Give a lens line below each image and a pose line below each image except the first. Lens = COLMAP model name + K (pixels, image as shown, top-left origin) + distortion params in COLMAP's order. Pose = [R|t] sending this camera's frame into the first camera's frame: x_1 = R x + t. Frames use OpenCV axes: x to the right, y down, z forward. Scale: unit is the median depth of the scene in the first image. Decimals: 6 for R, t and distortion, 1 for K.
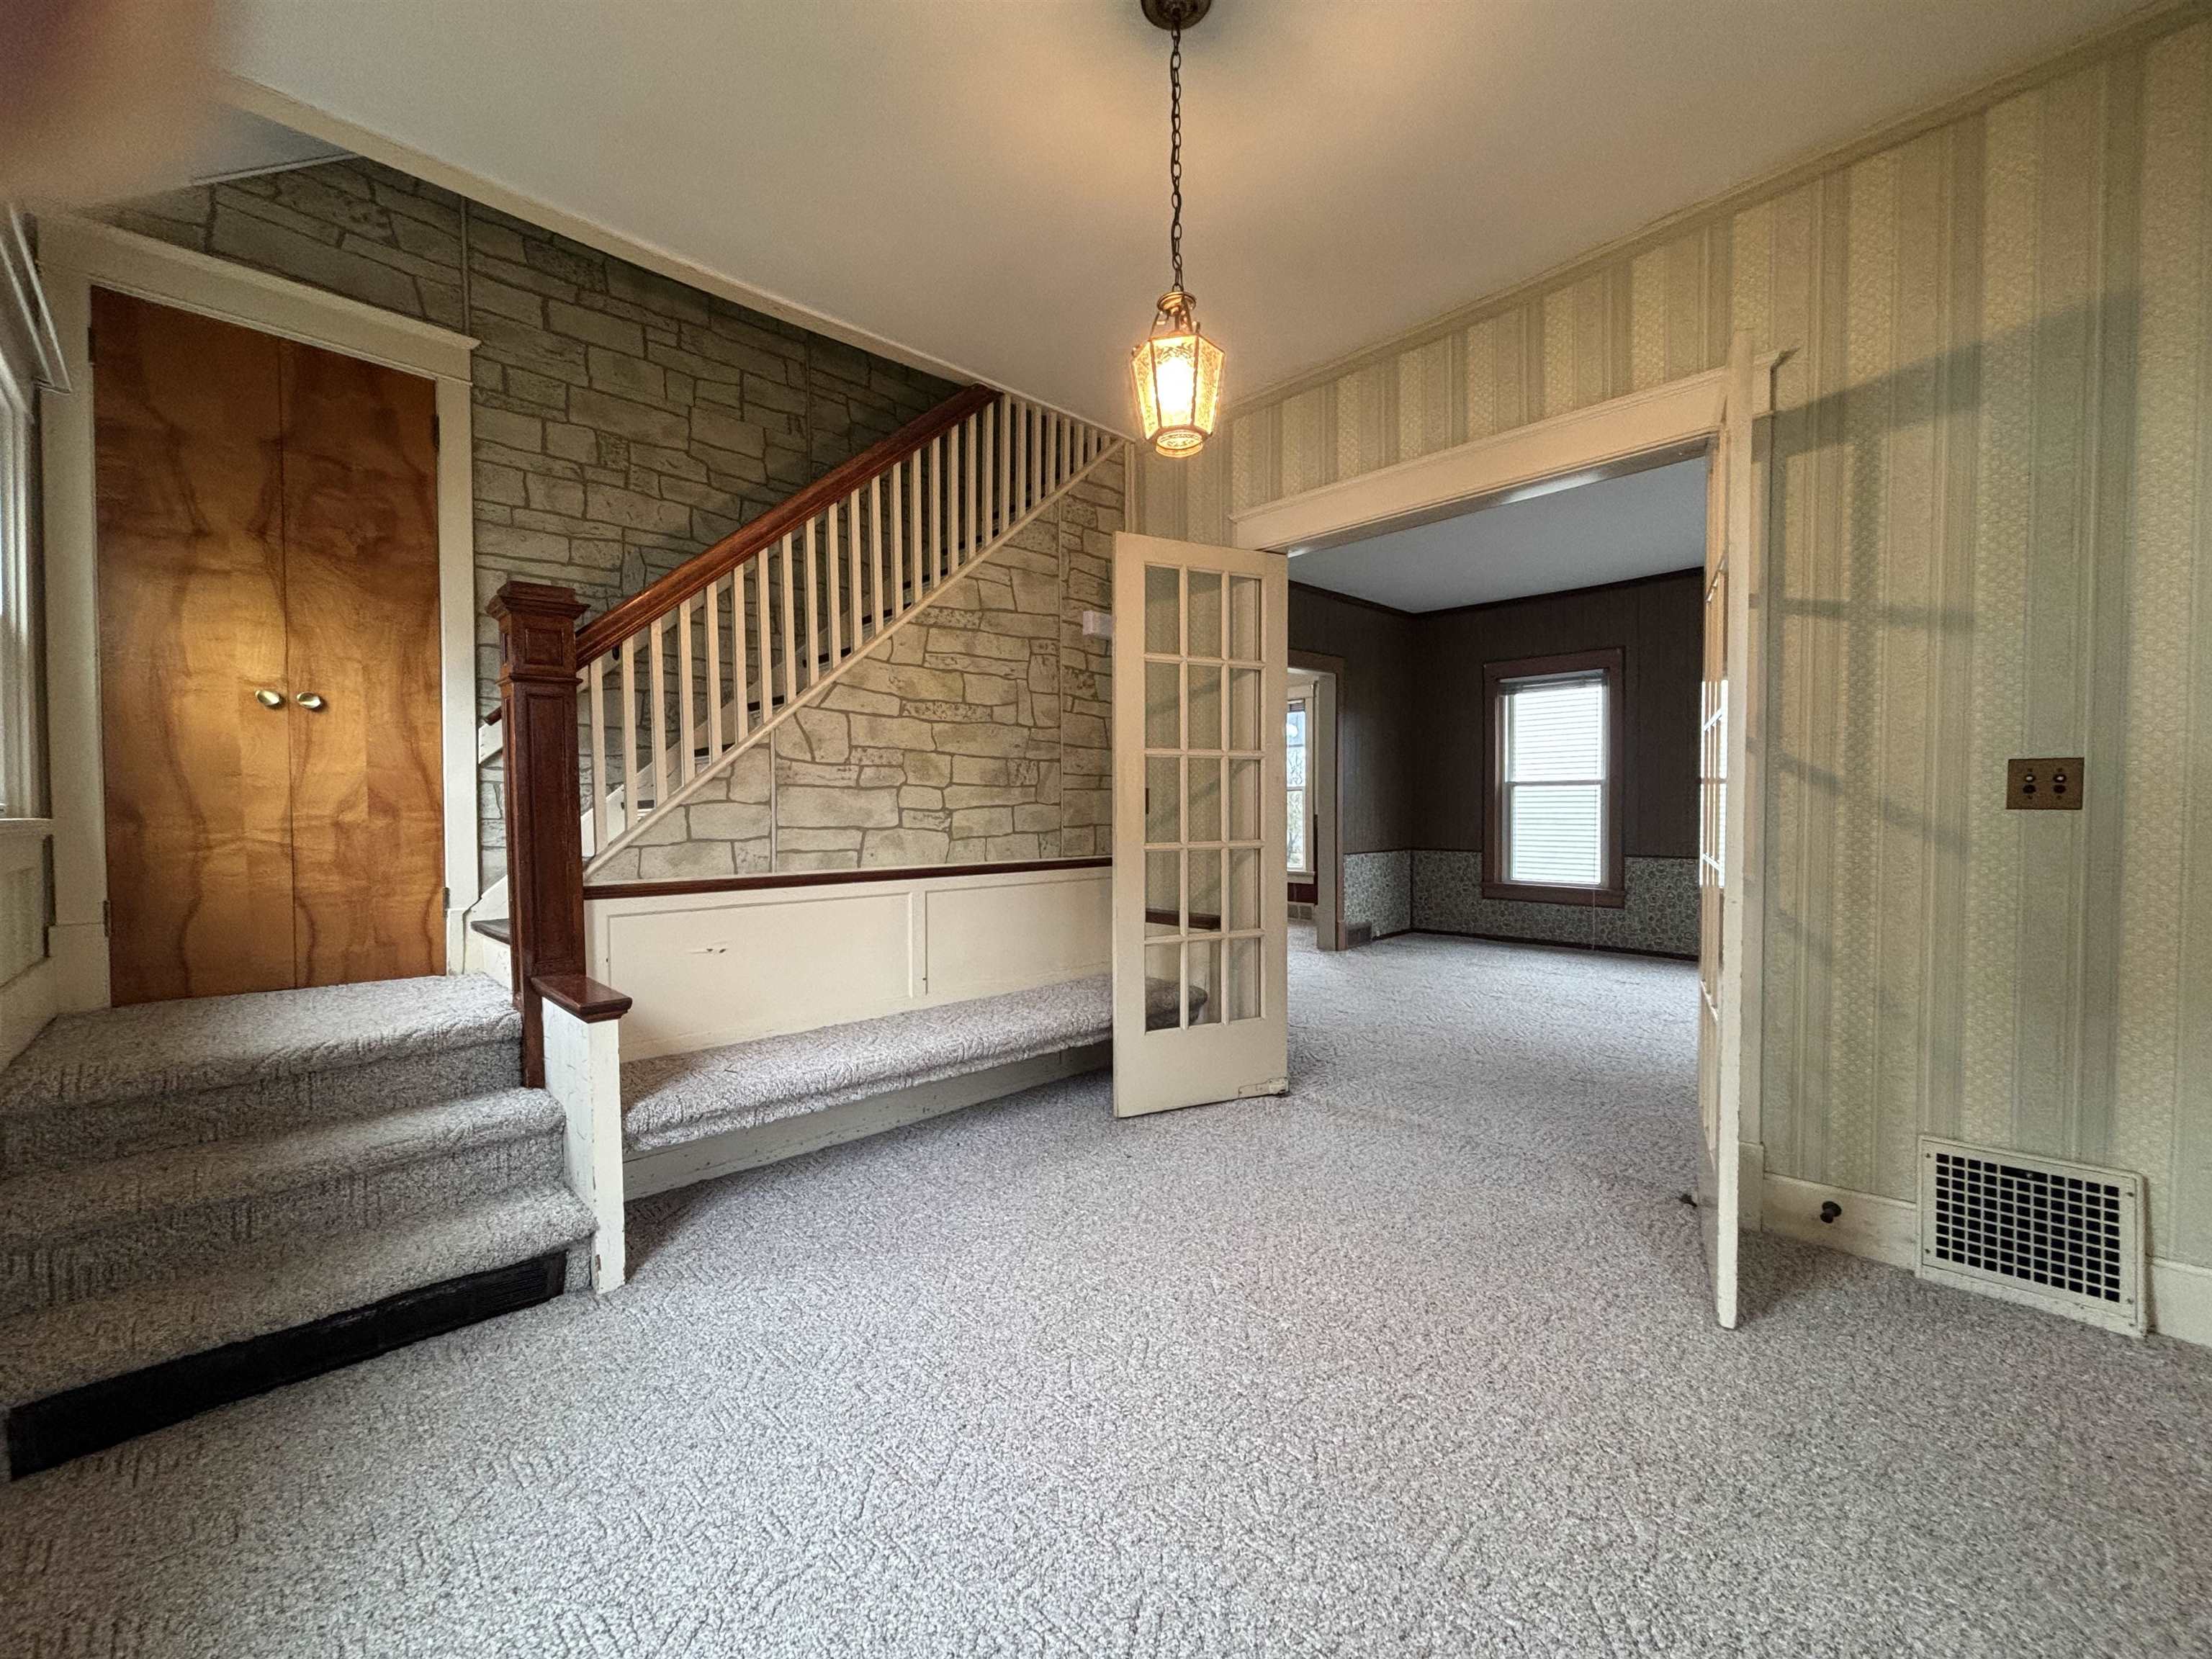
lens RADIAL K [[890.6, 0, 1106.9], [0, 890.6, 837.5], [0, 0, 1]] dist [0.004789, -0.005727]
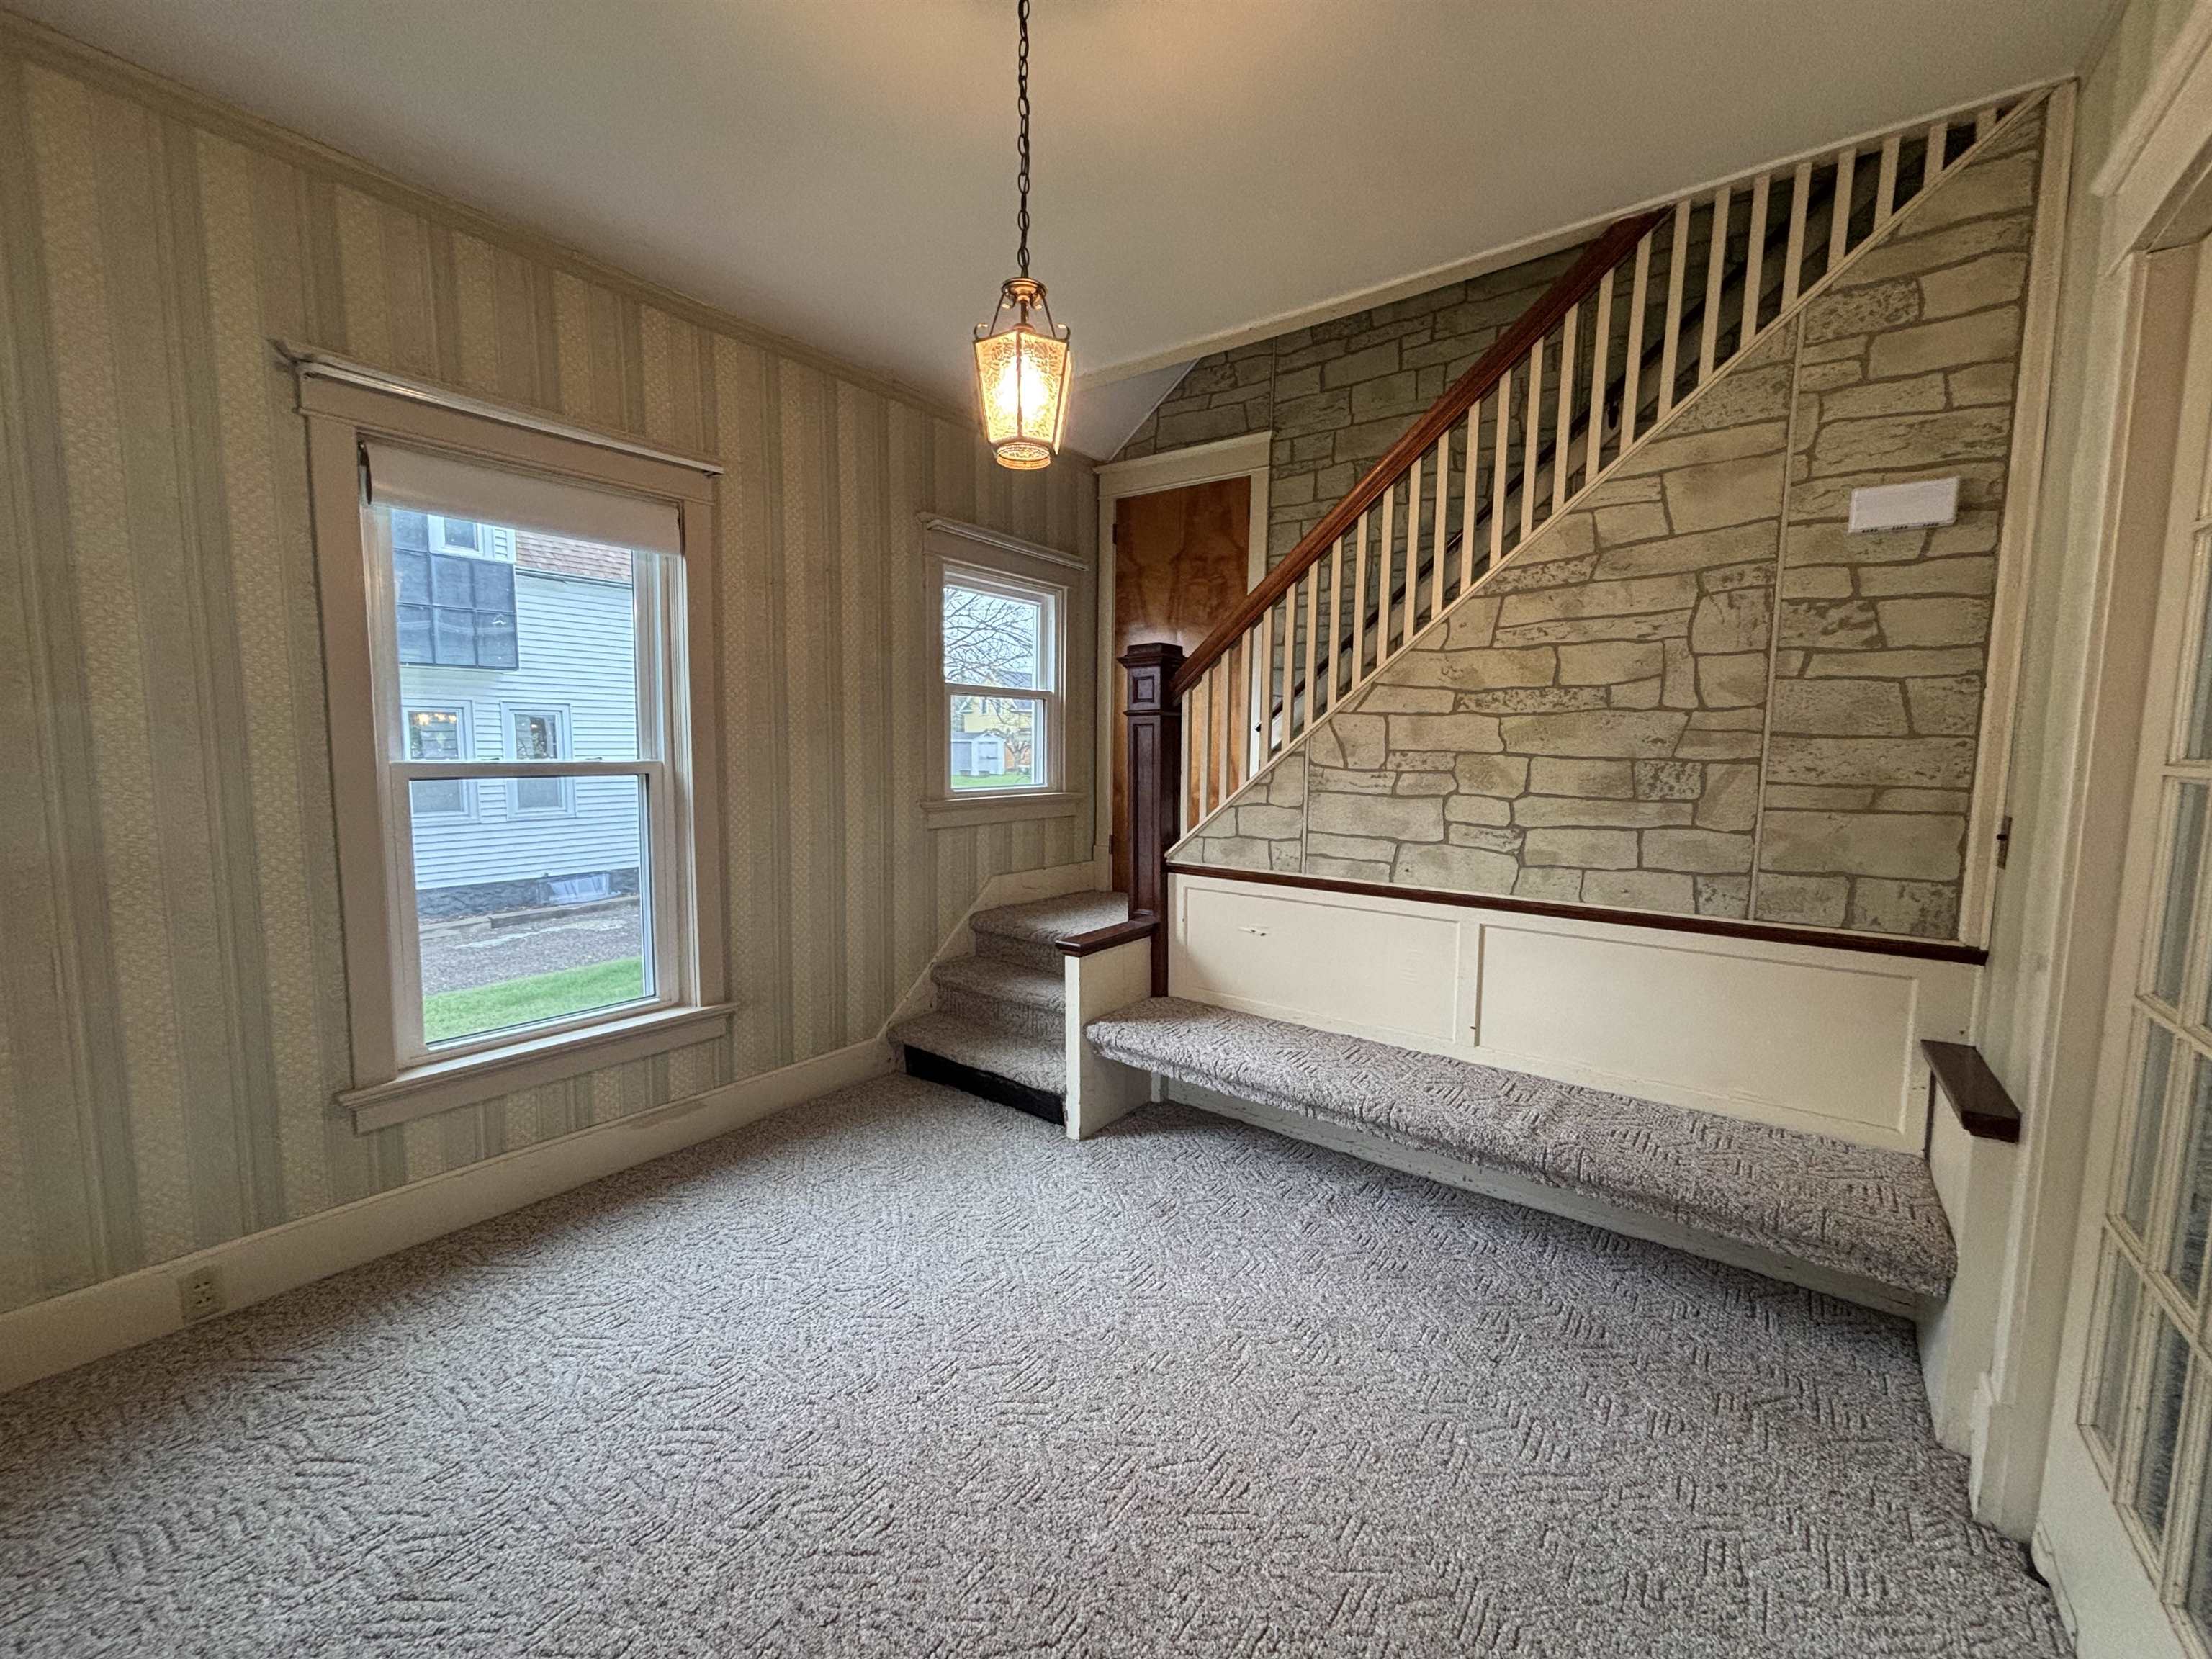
lens RADIAL K [[892.2, 0, 1093.2], [0, 892.2, 833.2], [0, 0, 1]] dist [0.000769, -0.000839]
pose [[0.142750, 0.106421, -0.984021, 0.716335], [-0.037036, 0.994081, 0.102137, -0.122434], [0.989066, 0.021864, 0.145847, 0.686765]]
